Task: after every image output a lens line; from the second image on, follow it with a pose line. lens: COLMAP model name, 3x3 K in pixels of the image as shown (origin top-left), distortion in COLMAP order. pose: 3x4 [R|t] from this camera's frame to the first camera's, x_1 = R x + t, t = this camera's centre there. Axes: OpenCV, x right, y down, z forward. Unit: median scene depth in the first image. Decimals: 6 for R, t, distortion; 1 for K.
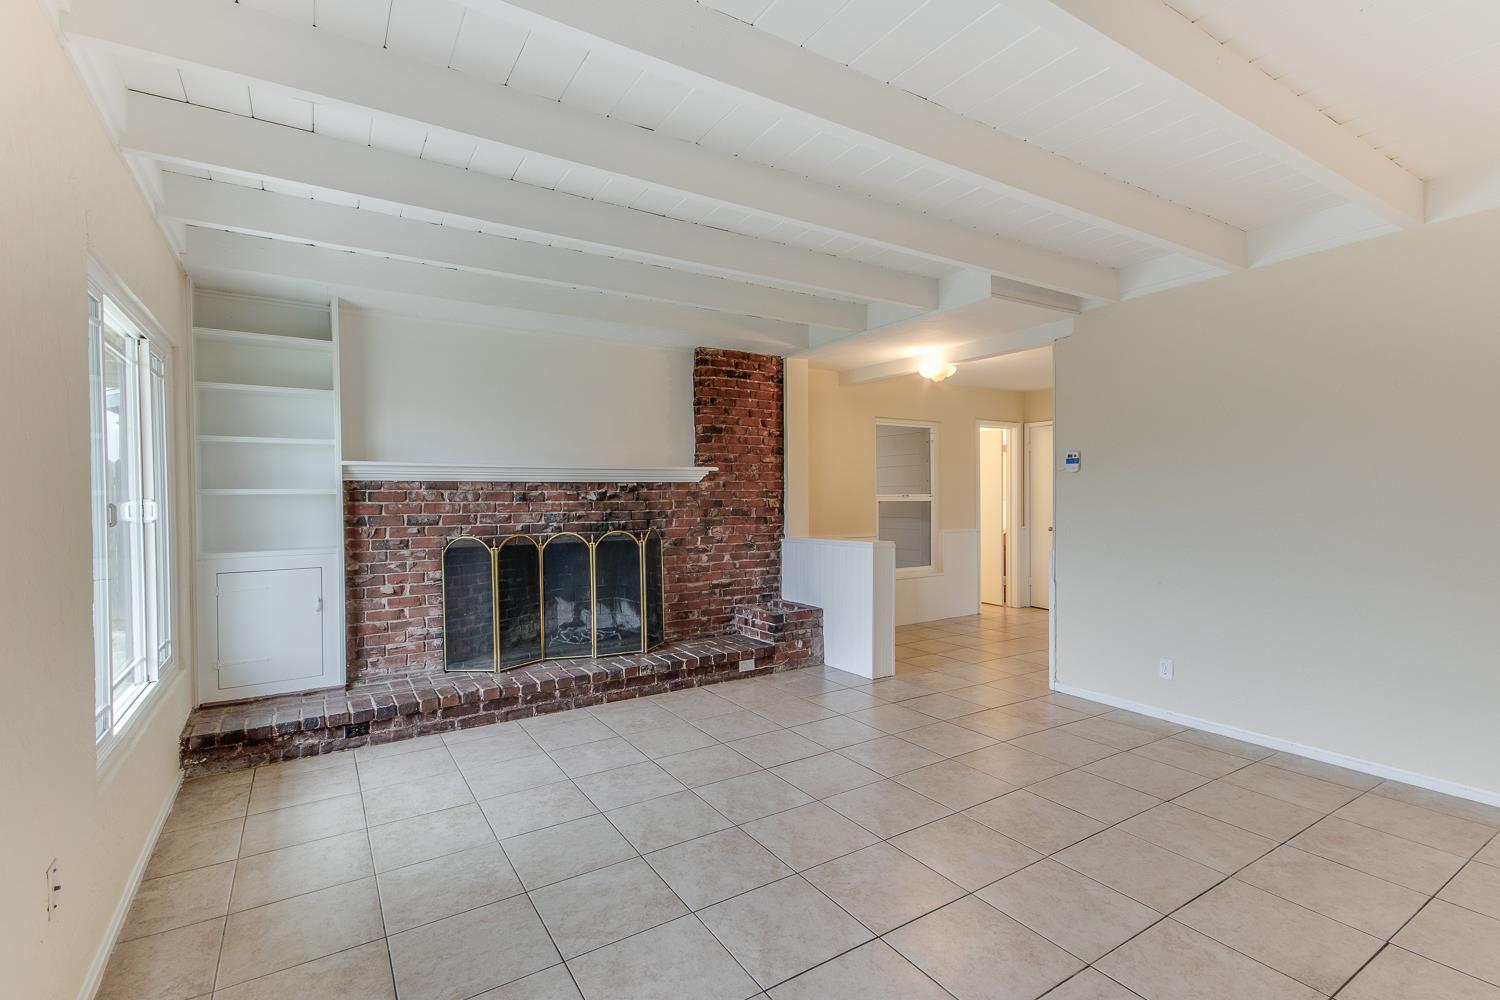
lens RADIAL K [[701.0, 0, 745.6], [0, 701.0, 502.3], [0, 0, 1]] dist [0.022086, -0.005738]
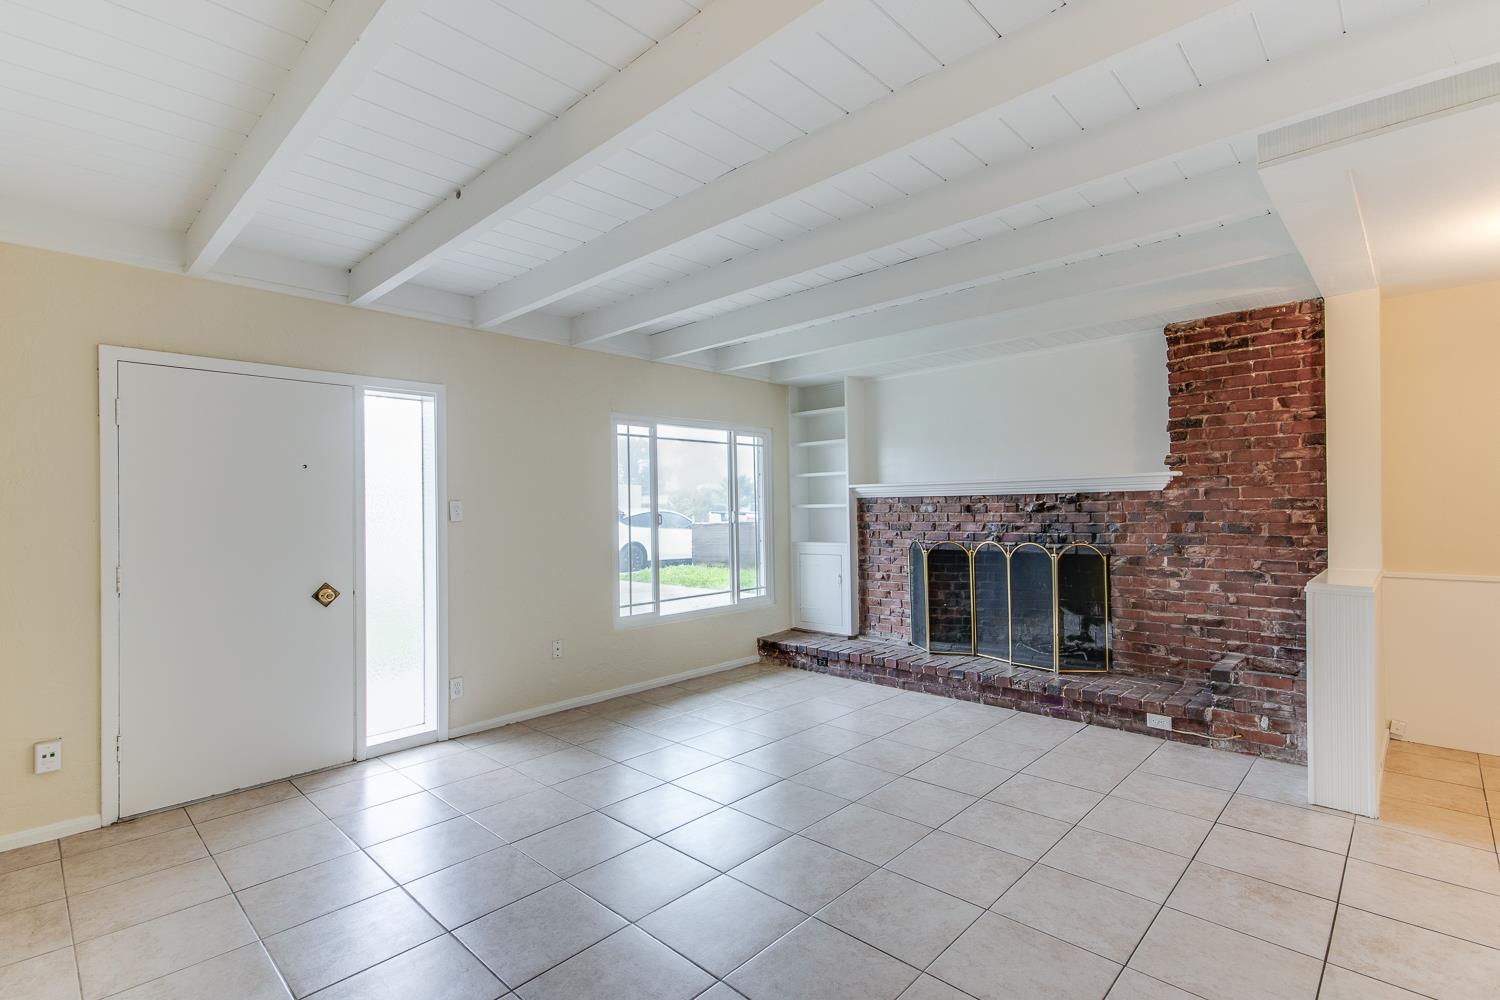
lens RADIAL K [[701.0, 0, 764.3], [0, 701.0, 504.6], [0, 0, 1]] dist [0.022086, -0.005738]
pose [[0.249531, -0.001921, -0.968365, 0.658306], [0.002042, 0.999997, -0.001457, -0.012429], [0.968365, -0.001614, 0.249535, 0.366164]]
